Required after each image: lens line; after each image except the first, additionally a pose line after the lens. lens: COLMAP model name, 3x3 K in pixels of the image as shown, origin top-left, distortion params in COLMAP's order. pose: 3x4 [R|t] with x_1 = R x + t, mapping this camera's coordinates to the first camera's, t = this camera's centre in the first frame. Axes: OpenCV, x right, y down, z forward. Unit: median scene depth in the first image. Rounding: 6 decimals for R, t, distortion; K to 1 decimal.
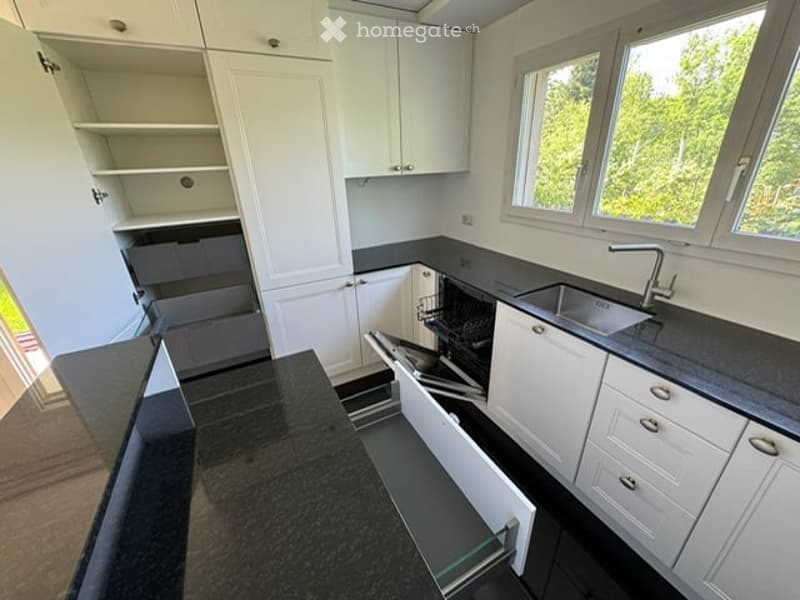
lens RADIAL K [[320.2, 0, 400.0], [0, 320.2, 300.0], [0, 0, 1]] dist [-0.000646, 0.000037]
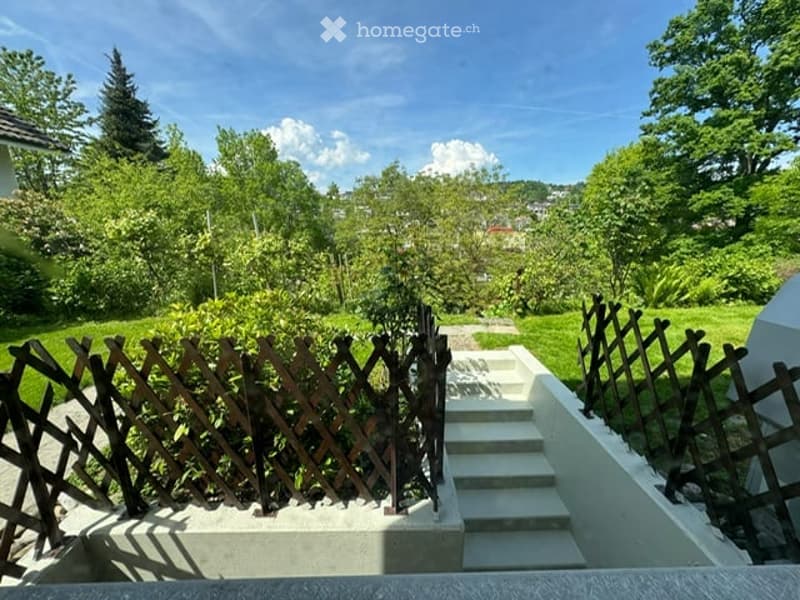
lens RADIAL K [[320.2, 0, 400.0], [0, 320.2, 300.0], [0, 0, 1]] dist [-0.000646, 0.000037]
pose [[0.445041, -0.185011, 0.876190, 0.178538], [0.344653, 0.938446, 0.023098, -0.115251], [-0.826531, 0.291702, 0.481411, 0.231860]]
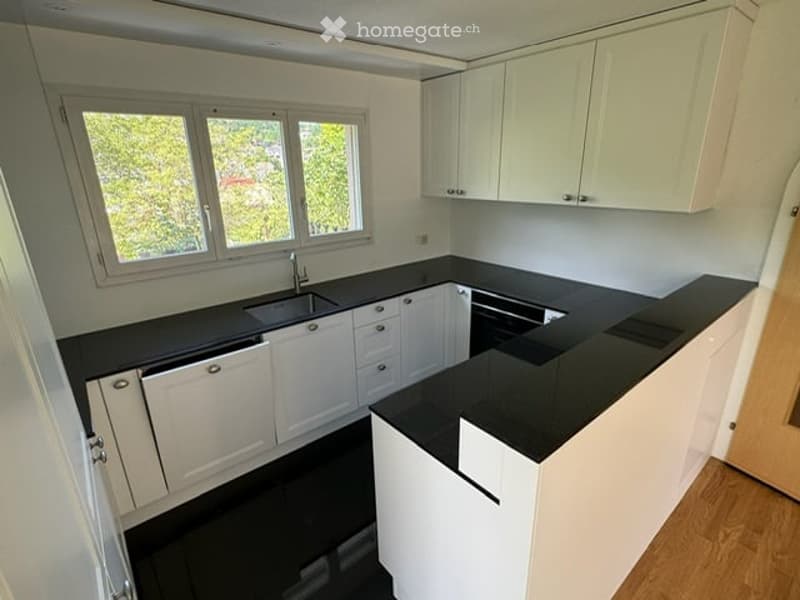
lens RADIAL K [[404.6, 0, 400.0], [0, 404.6, 300.0], [0, 0, 1]] dist [-0.000614, 0.000055]
pose [[-0.202770, -0.275928, 0.939547, -0.265768], [0.416835, 0.843886, 0.337794, -0.094411], [-0.886077, 0.460130, -0.056098, 0.171417]]
